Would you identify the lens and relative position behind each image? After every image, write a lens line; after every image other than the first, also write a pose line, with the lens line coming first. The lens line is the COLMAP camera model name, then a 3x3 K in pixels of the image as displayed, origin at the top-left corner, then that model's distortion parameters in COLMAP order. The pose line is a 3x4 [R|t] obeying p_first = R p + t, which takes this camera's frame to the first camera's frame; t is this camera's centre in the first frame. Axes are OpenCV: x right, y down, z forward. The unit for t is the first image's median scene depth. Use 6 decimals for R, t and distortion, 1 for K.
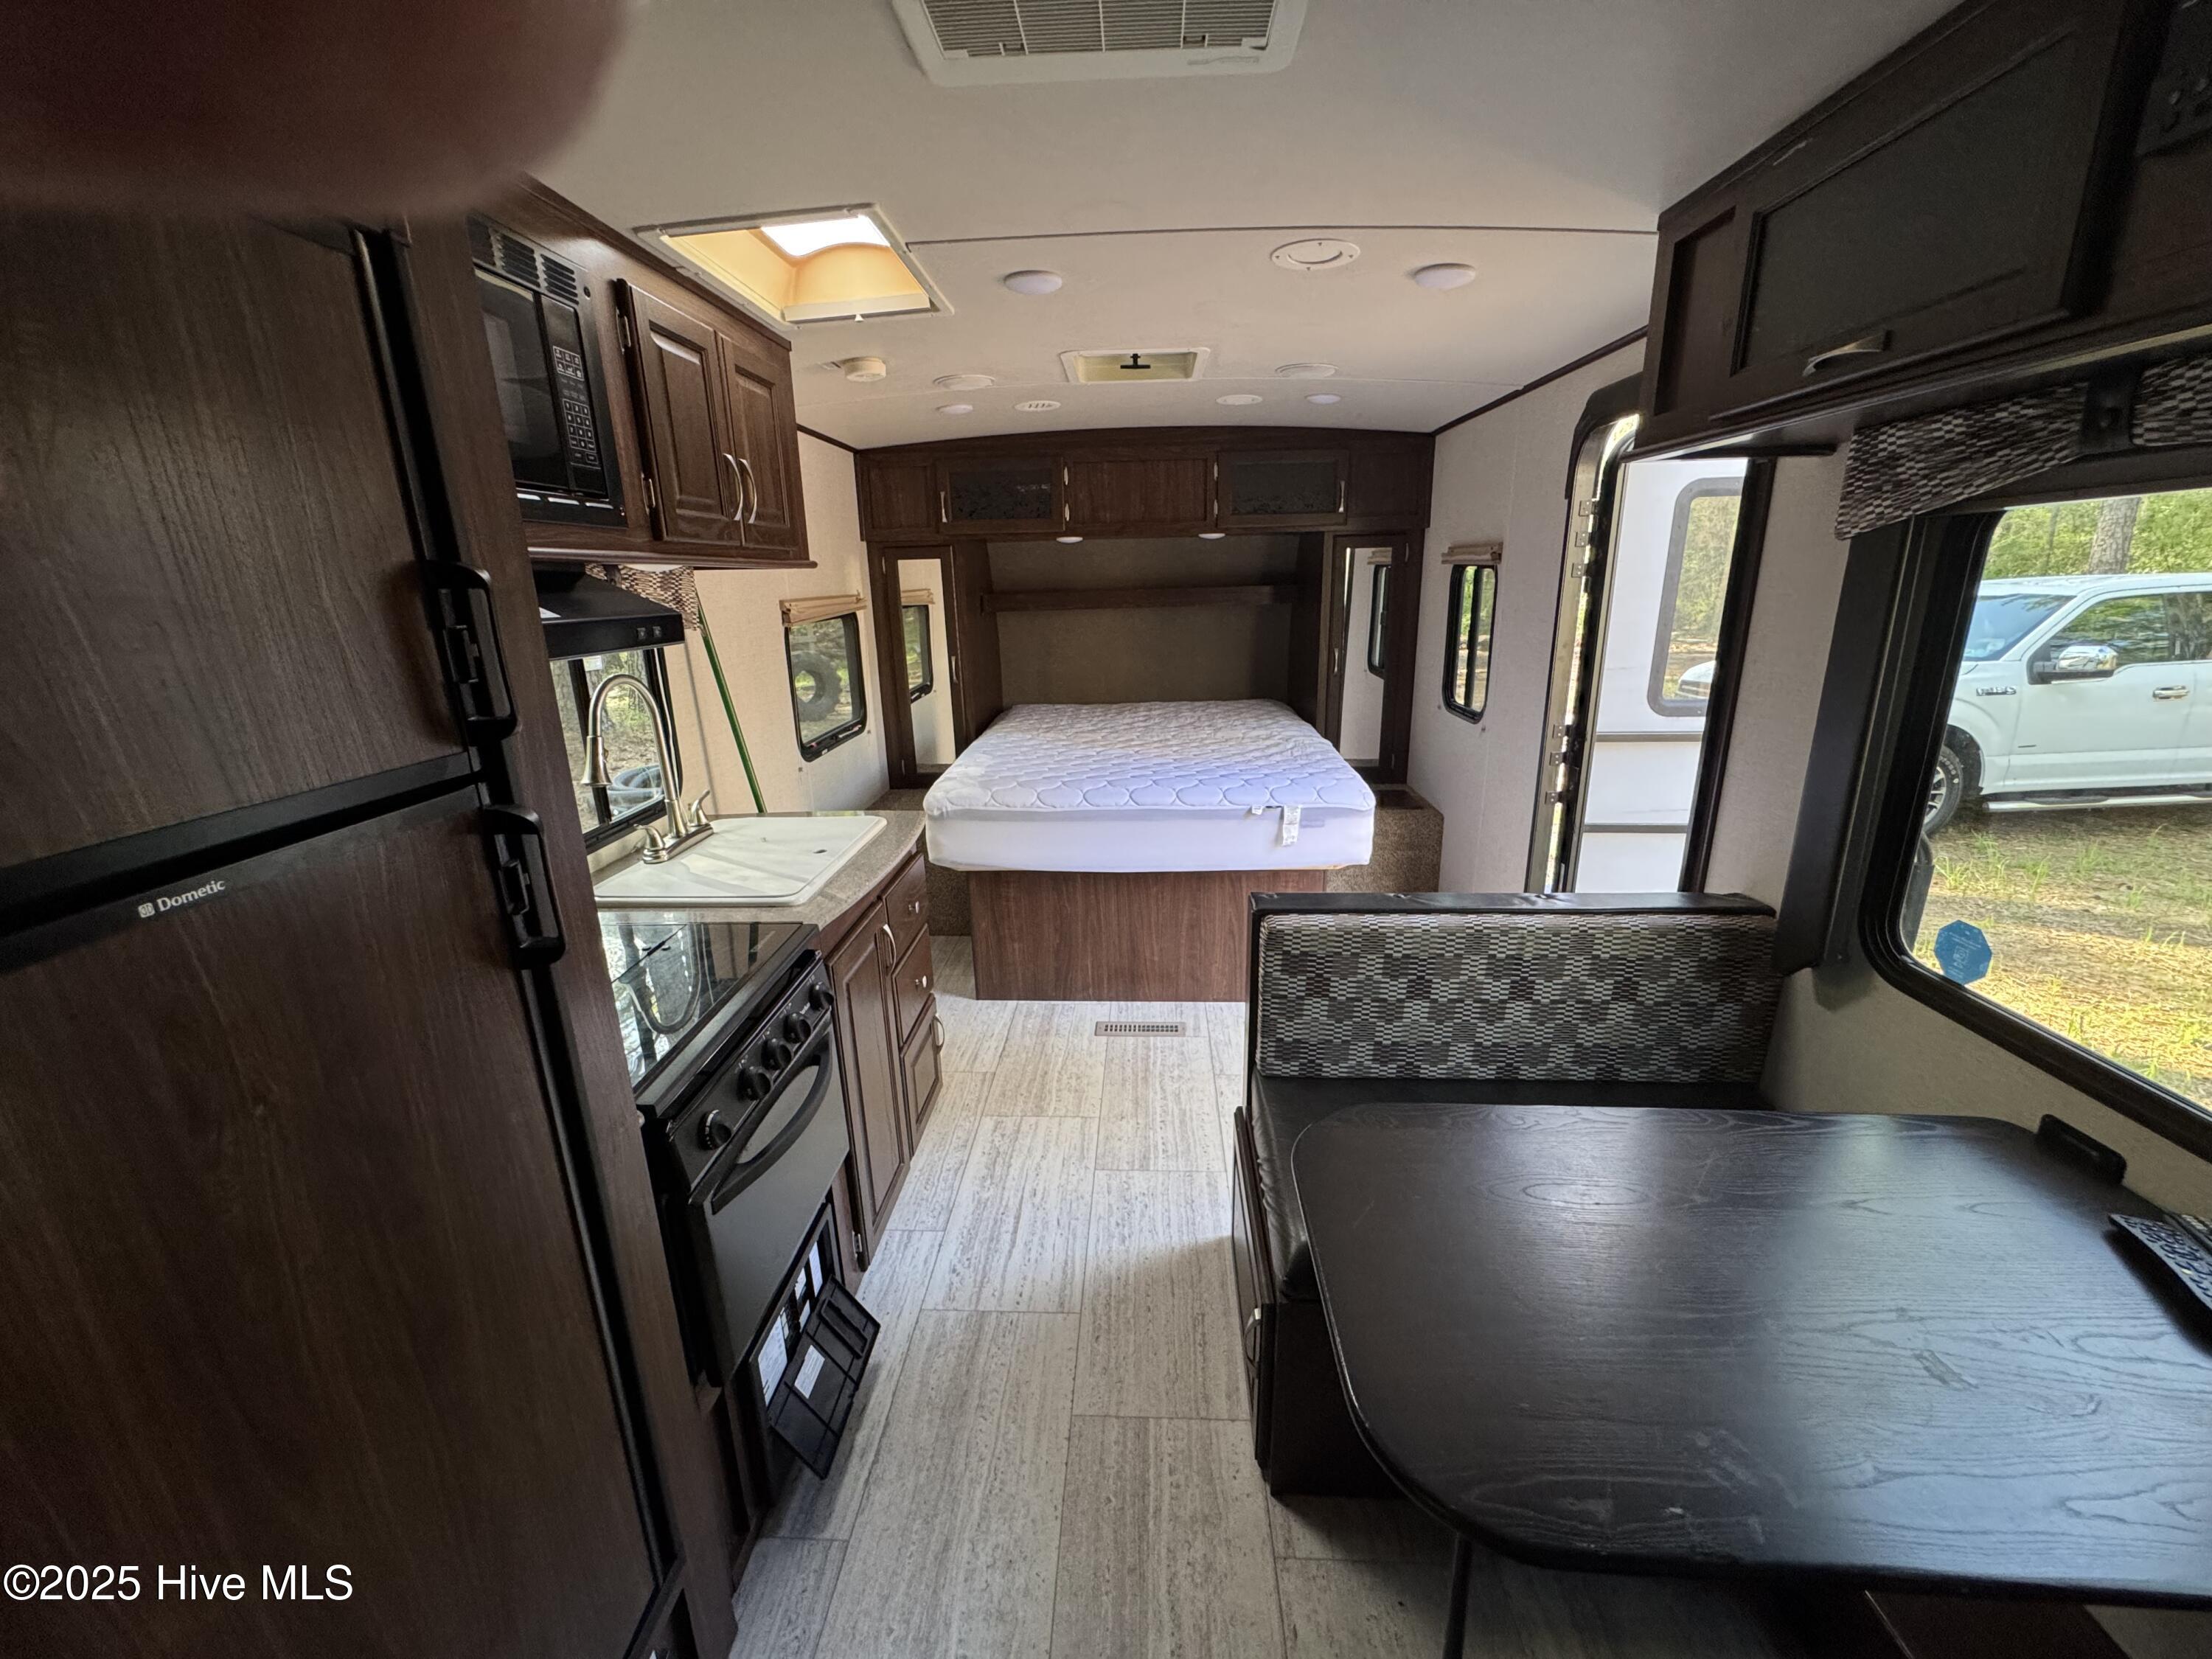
lens RADIAL K [[892.7, 0, 1099.8], [0, 892.7, 822.4], [0, 0, 1]] dist [0.000890, 0.000049]
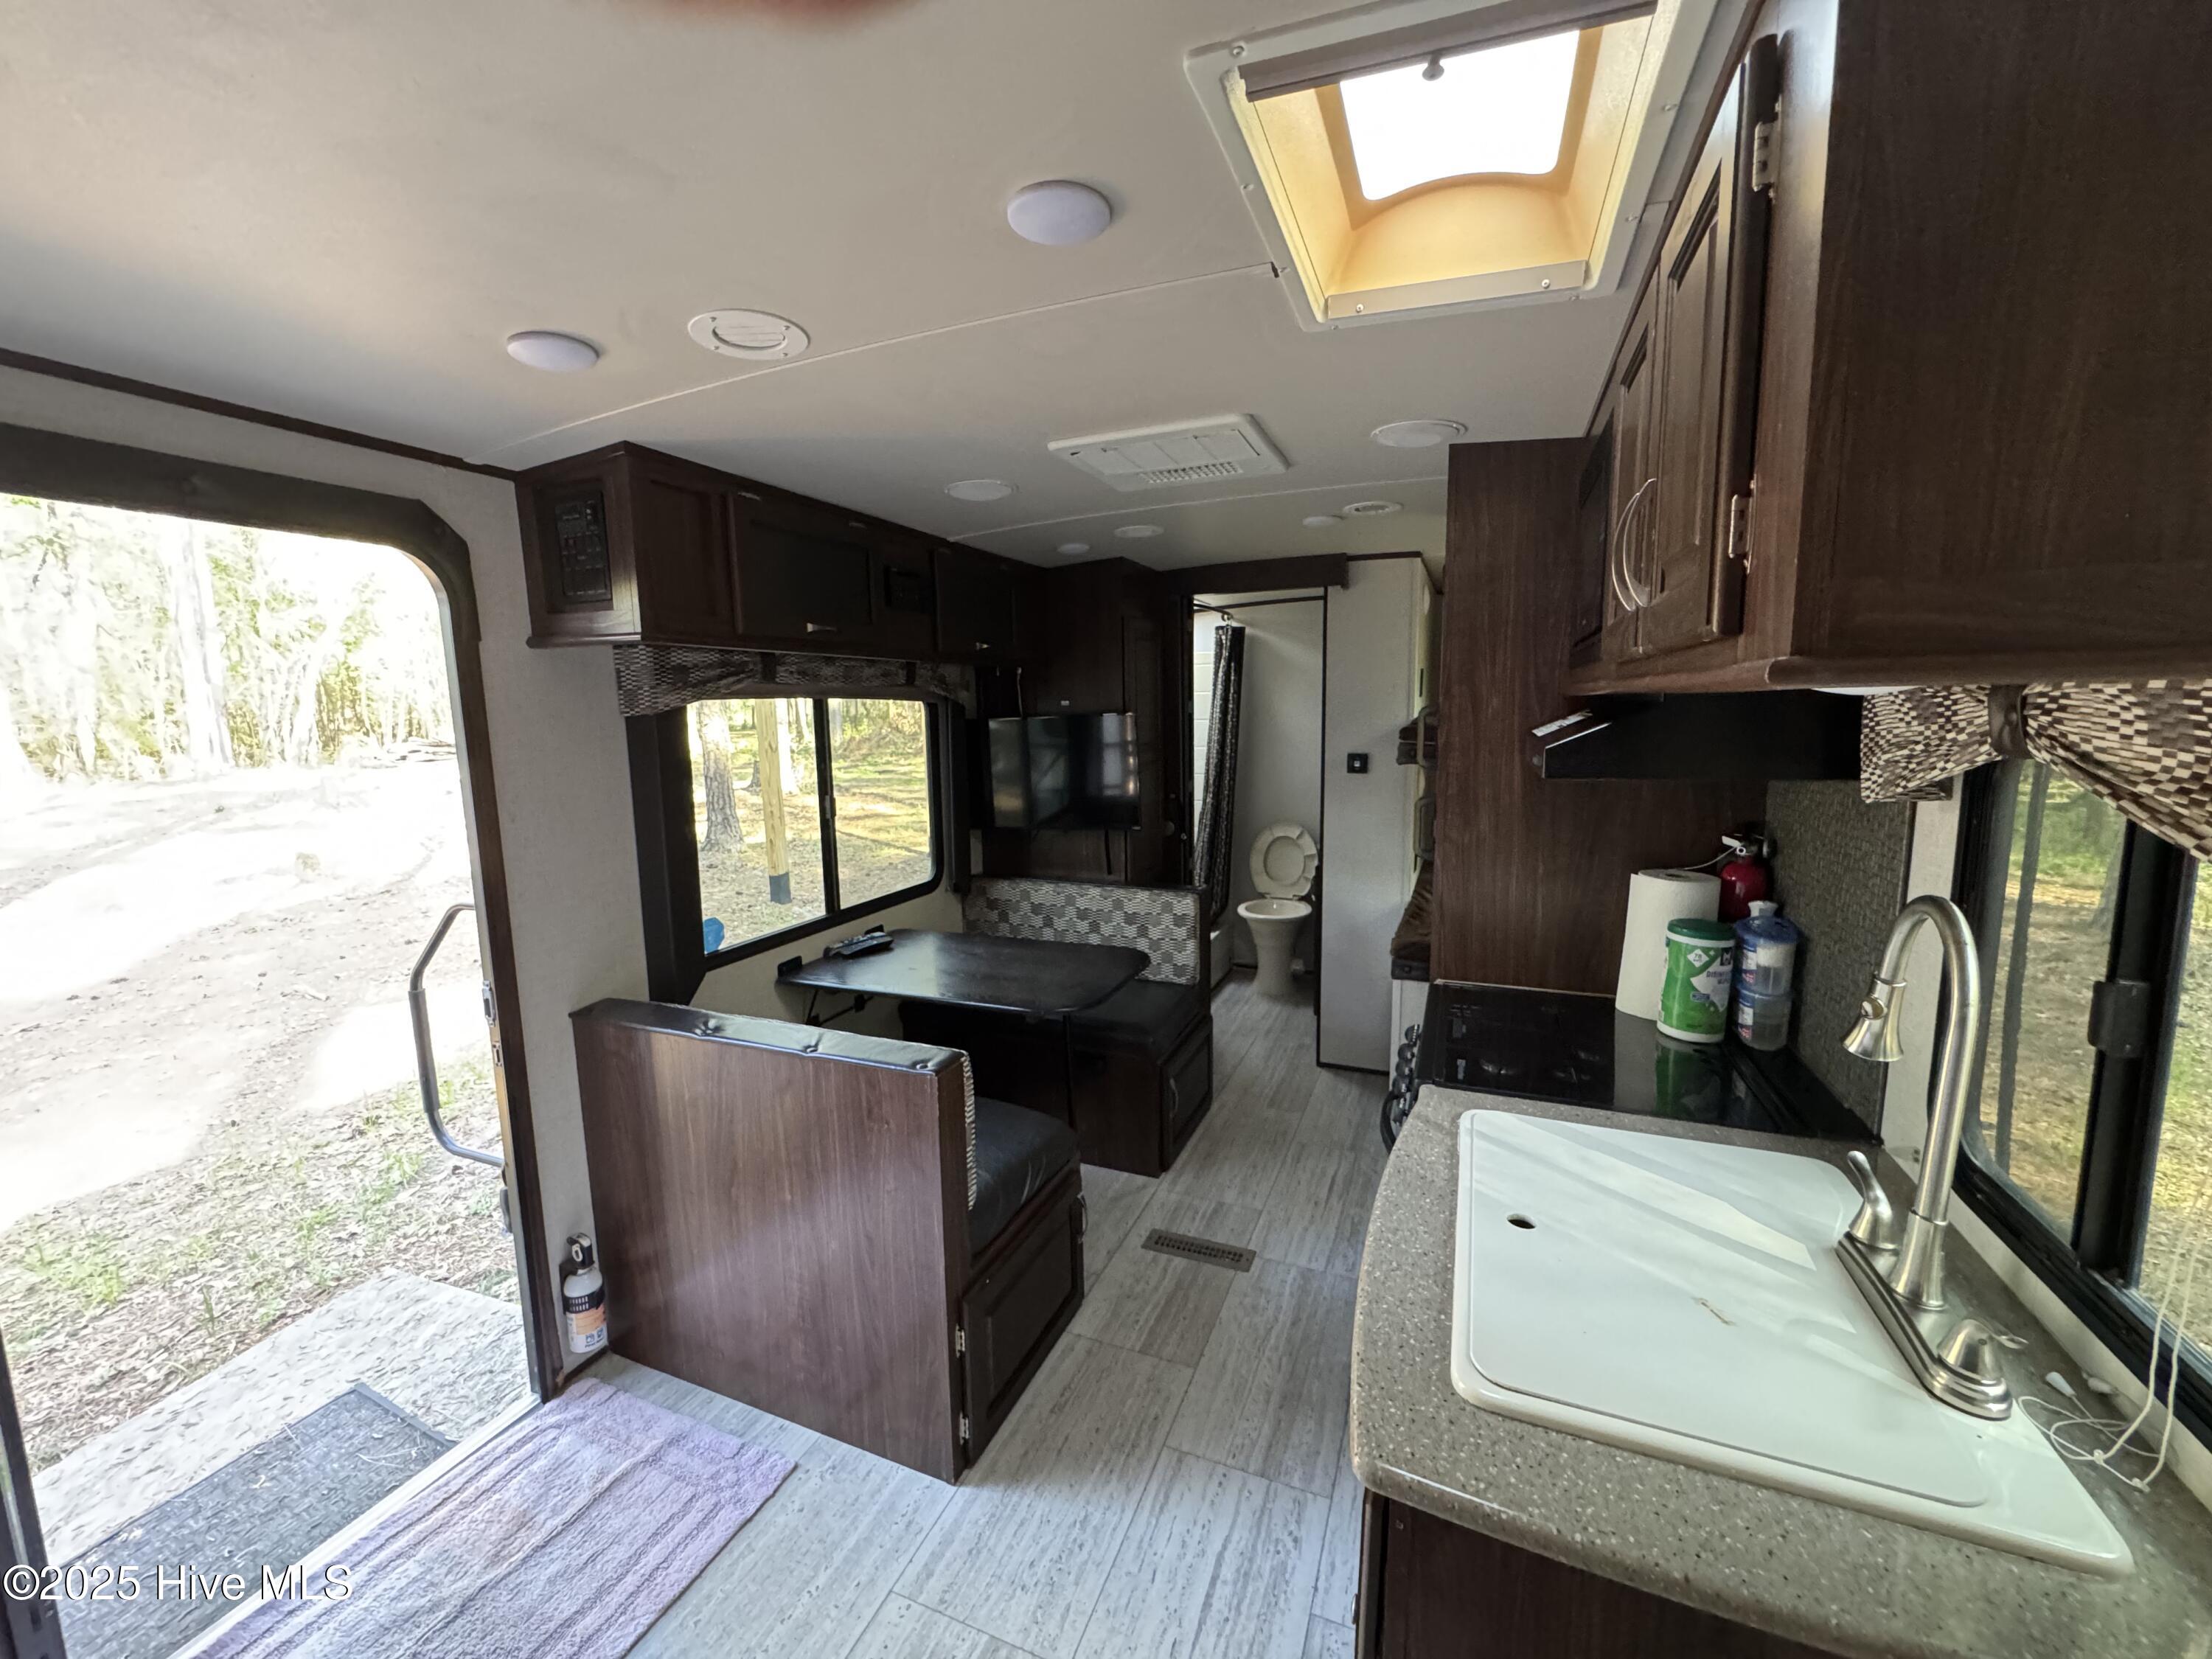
lens RADIAL K [[892.7, 0, 1111.1], [0, 892.7, 826.4], [0, 0, 1]] dist [0.000890, 0.000049]
pose [[-0.945132, -0.009643, 0.326548, -0.267354], [0.122158, 0.916623, 0.380631, -0.435820], [-0.302991, 0.399637, -0.865151, 1.516105]]
